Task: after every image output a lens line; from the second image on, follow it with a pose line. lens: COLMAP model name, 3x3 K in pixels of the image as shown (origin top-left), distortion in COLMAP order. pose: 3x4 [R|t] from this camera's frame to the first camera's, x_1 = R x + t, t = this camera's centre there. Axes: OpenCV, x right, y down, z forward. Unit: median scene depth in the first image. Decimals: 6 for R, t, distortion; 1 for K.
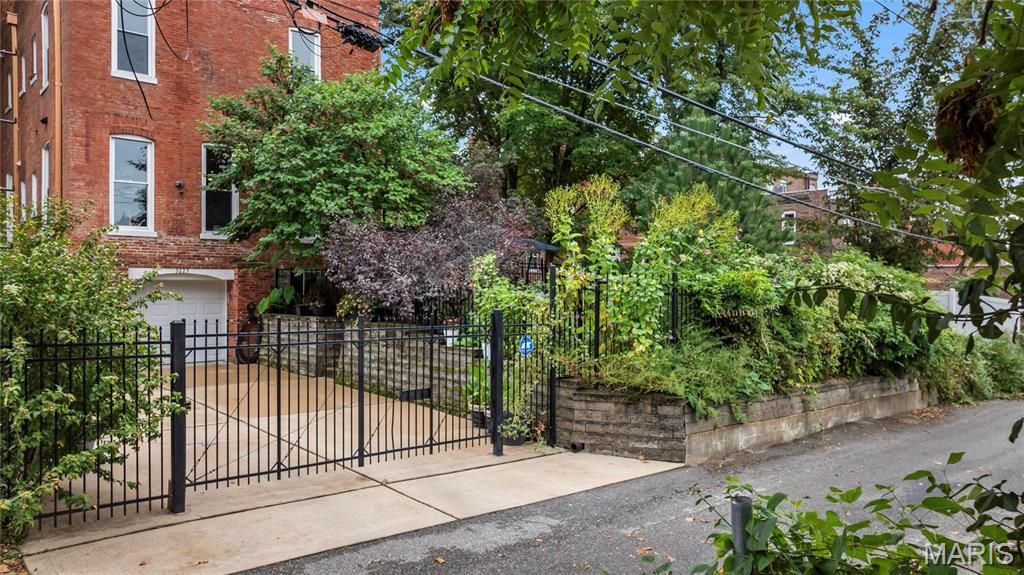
lens RADIAL K [[719.0, 0, 517.0], [0, 719.0, 289.2], [0, 0, 1]] dist [-0.029146, 0.006626]
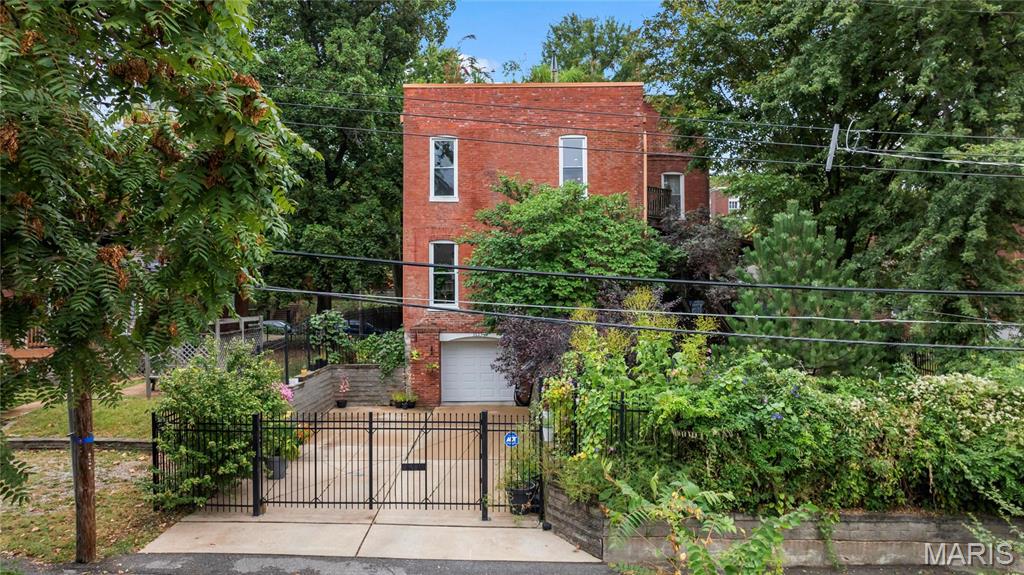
lens RADIAL K [[719.0, 0, 517.0], [0, 719.0, 289.2], [0, 0, 1]] dist [-0.029146, 0.006626]
pose [[0.743499, -0.004172, -0.668724, 0.936053], [0.002741, 0.999991, -0.003192, -0.198846], [0.668732, 0.000540, 0.743504, 0.046520]]
